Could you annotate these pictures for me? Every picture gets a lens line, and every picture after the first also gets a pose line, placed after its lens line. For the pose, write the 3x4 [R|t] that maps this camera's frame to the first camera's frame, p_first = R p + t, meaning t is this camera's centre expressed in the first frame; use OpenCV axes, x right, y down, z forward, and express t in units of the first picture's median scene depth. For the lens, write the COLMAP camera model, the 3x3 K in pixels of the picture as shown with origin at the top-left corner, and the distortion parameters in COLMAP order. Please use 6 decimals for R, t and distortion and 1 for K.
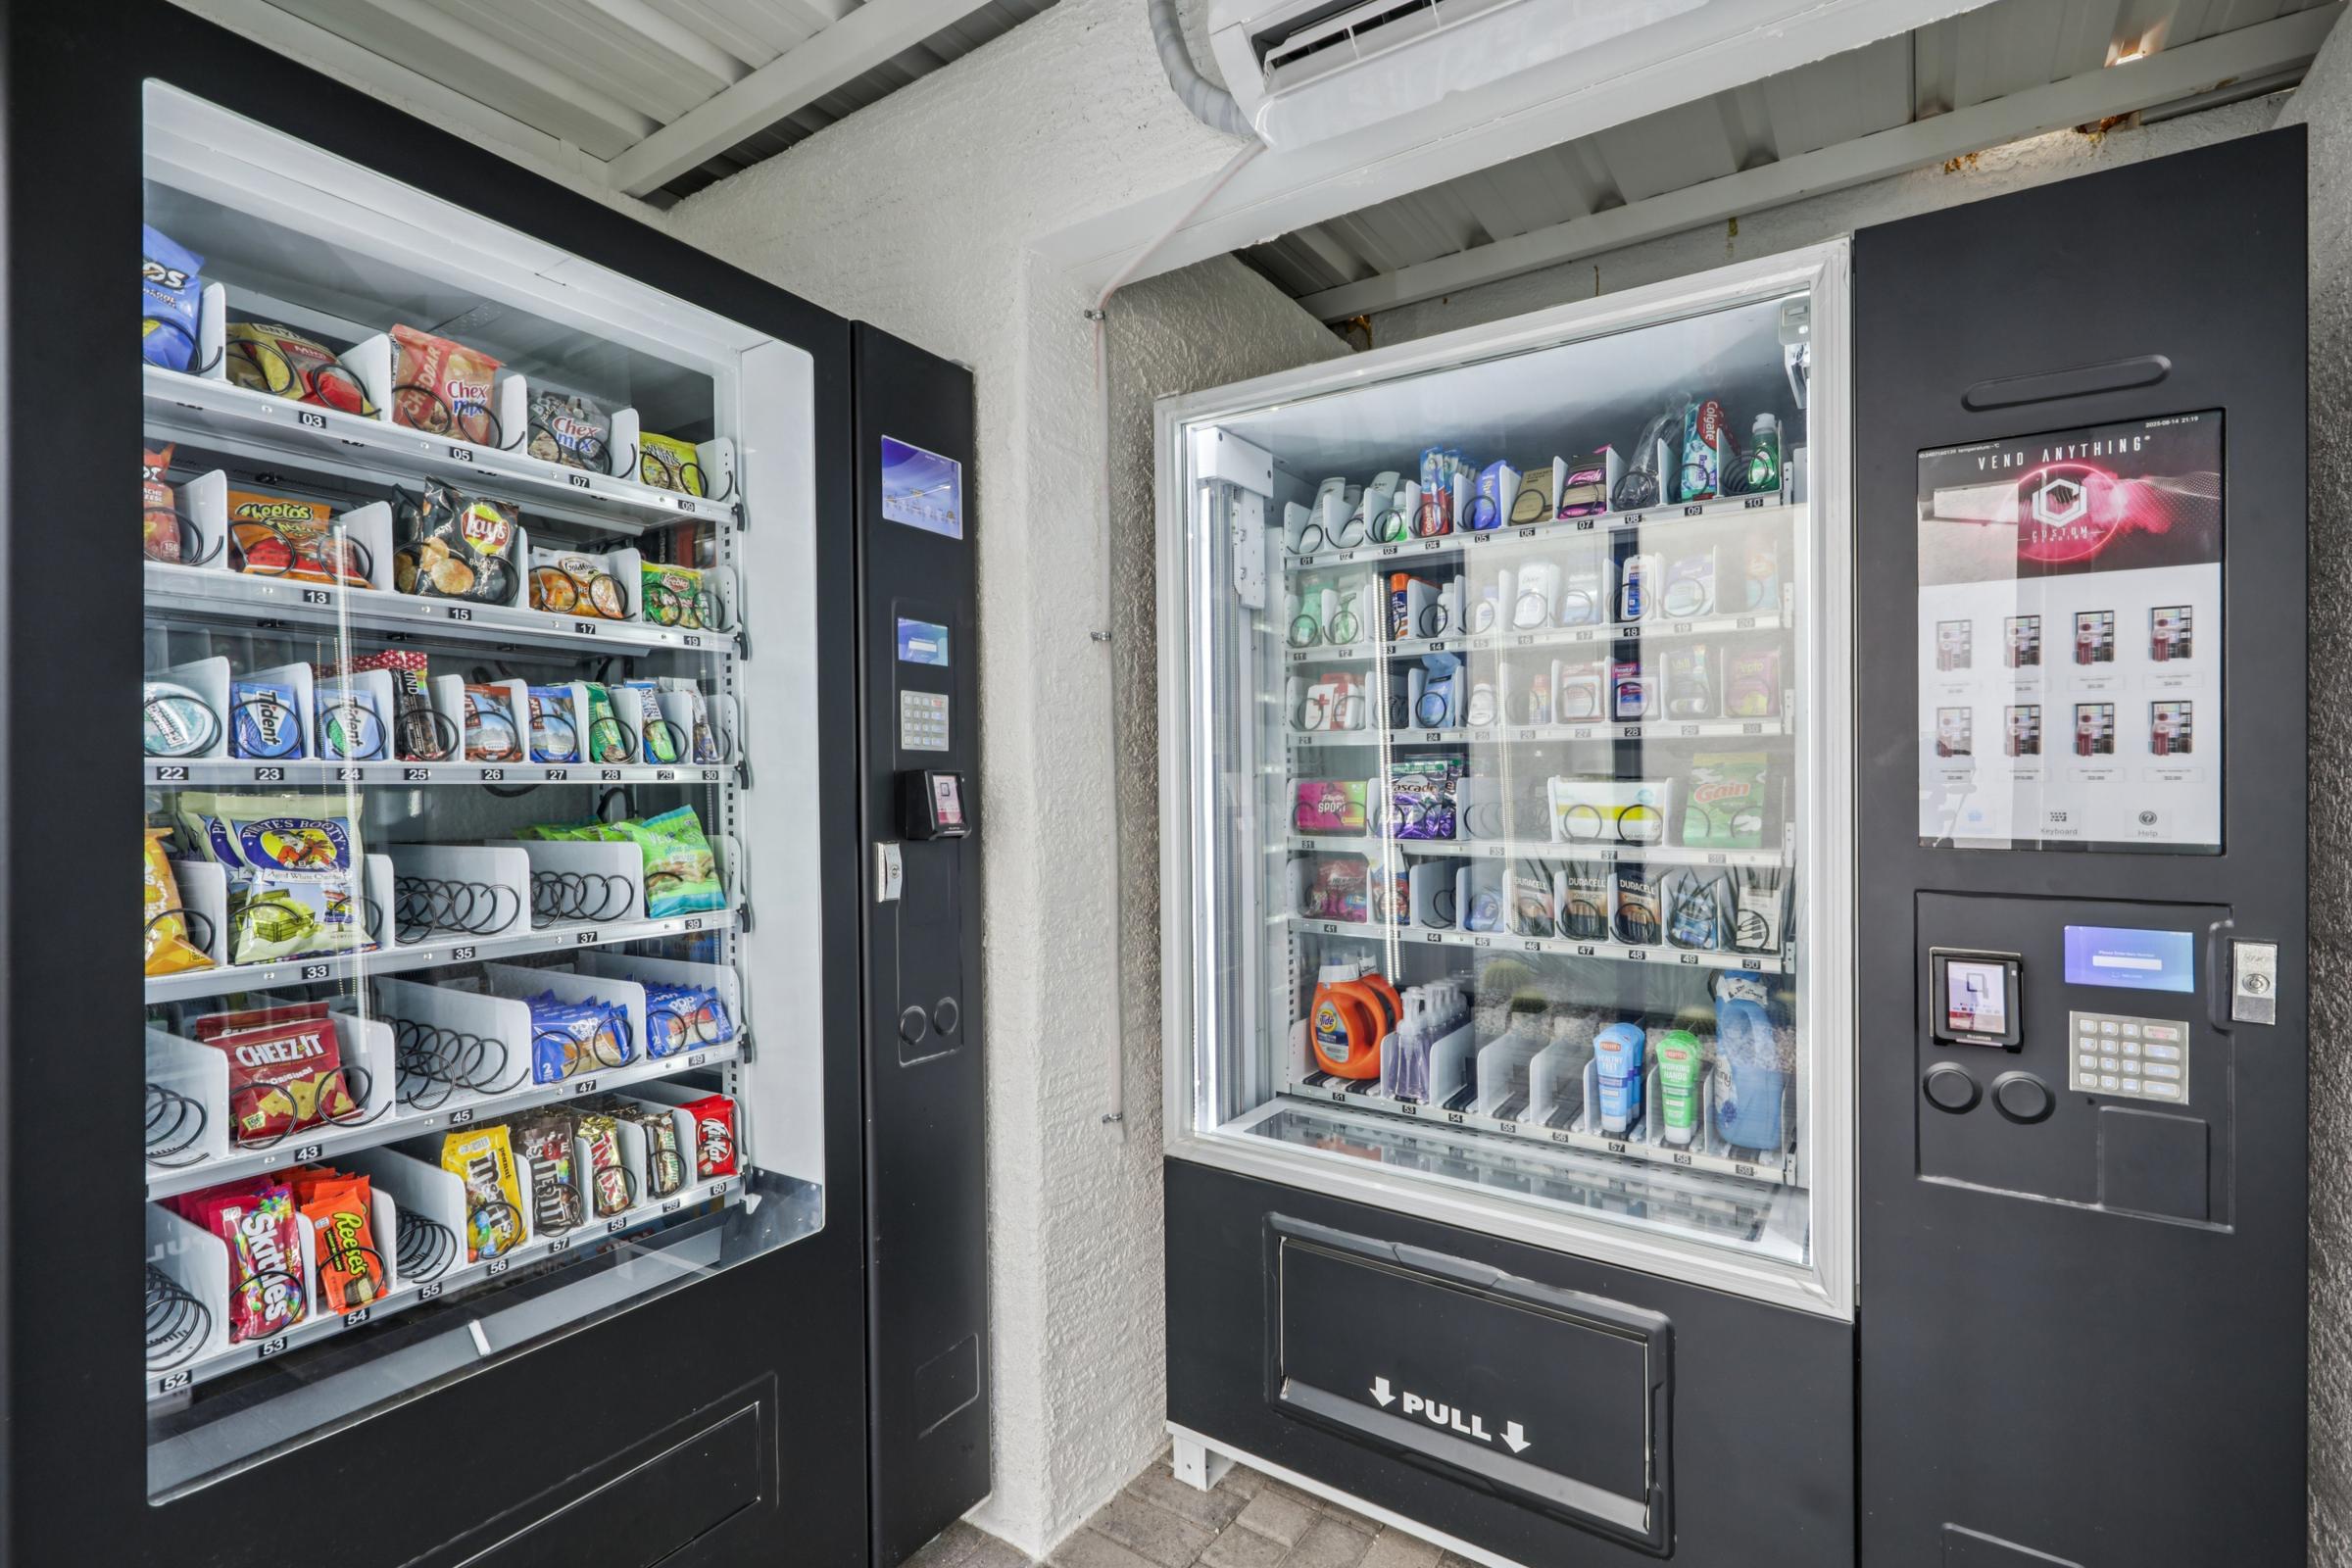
lens RADIAL K [[1064.3, 0, 1176.0], [0, 1064.3, 784.0], [0, 0, 1]] dist [-0.000612, -0.000607]
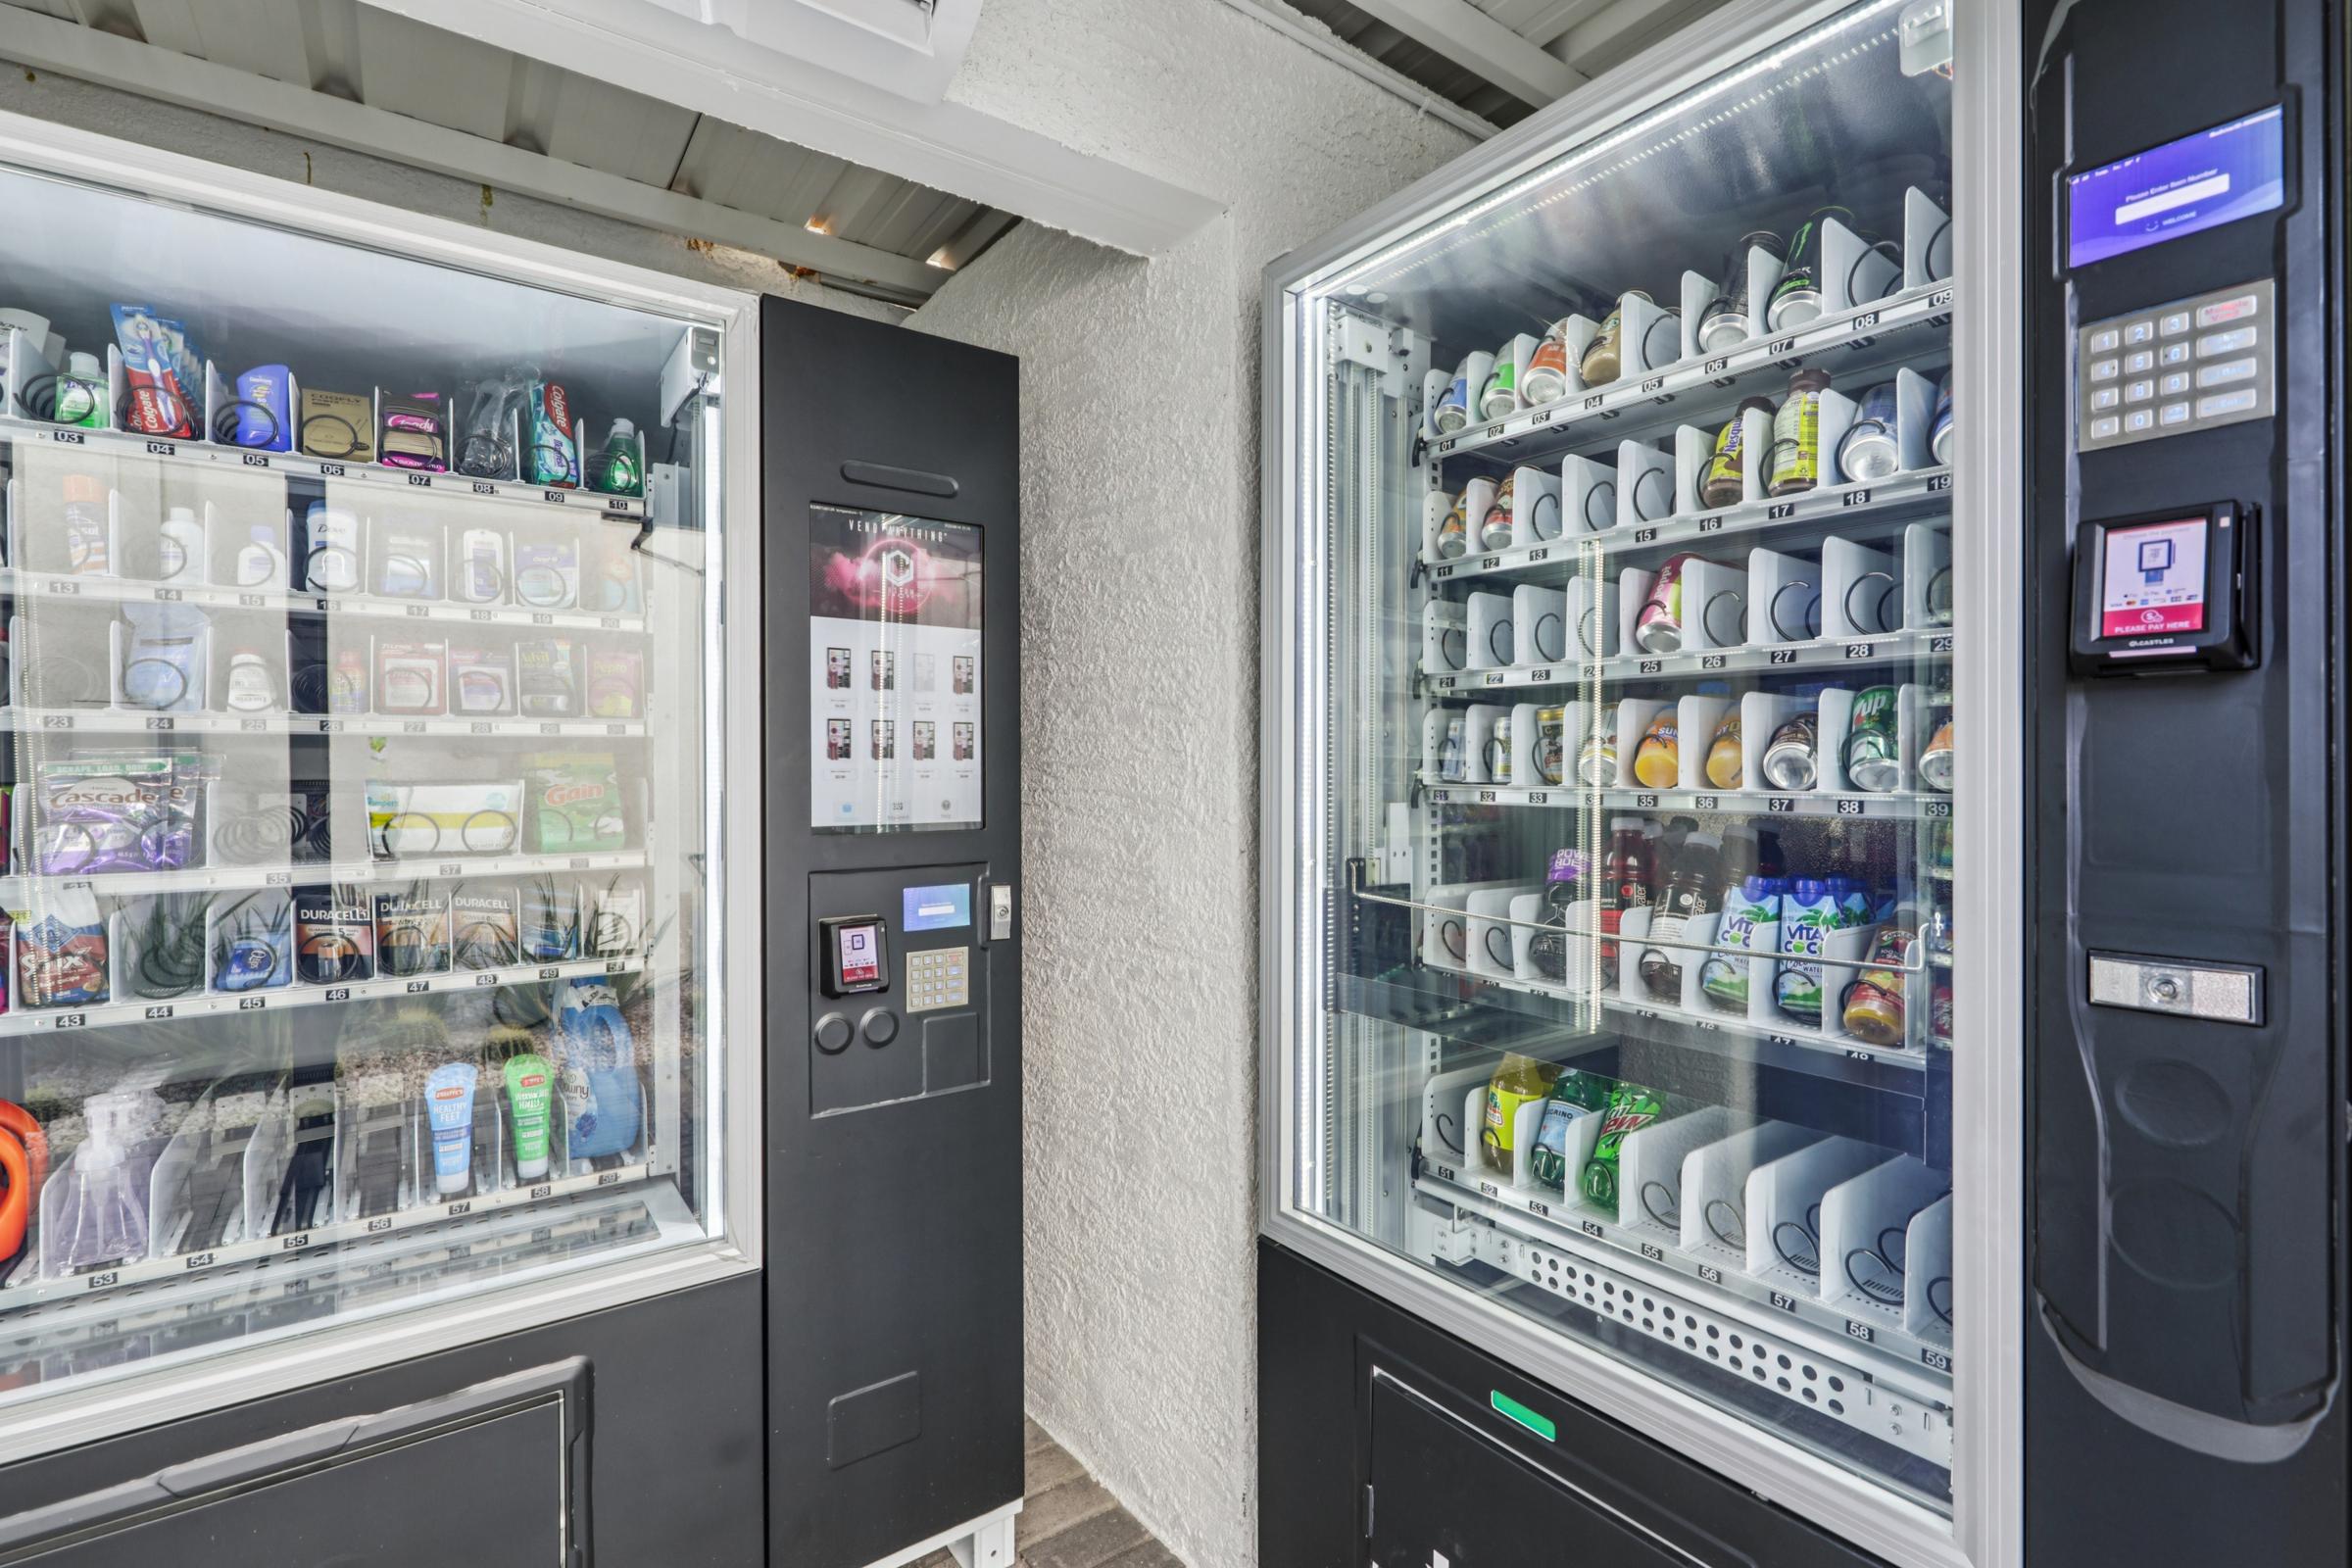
lens RADIAL K [[1085.1, 0, 1176.0], [0, 1085.1, 784.0], [0, 0, 1]] dist [0.002012, -0.000473]
pose [[0.344538, -0.008092, 0.938737, -0.222580], [0.013314, 0.999904, 0.003732, 0.001693], [-0.938678, 0.011212, 0.344613, 0.153452]]
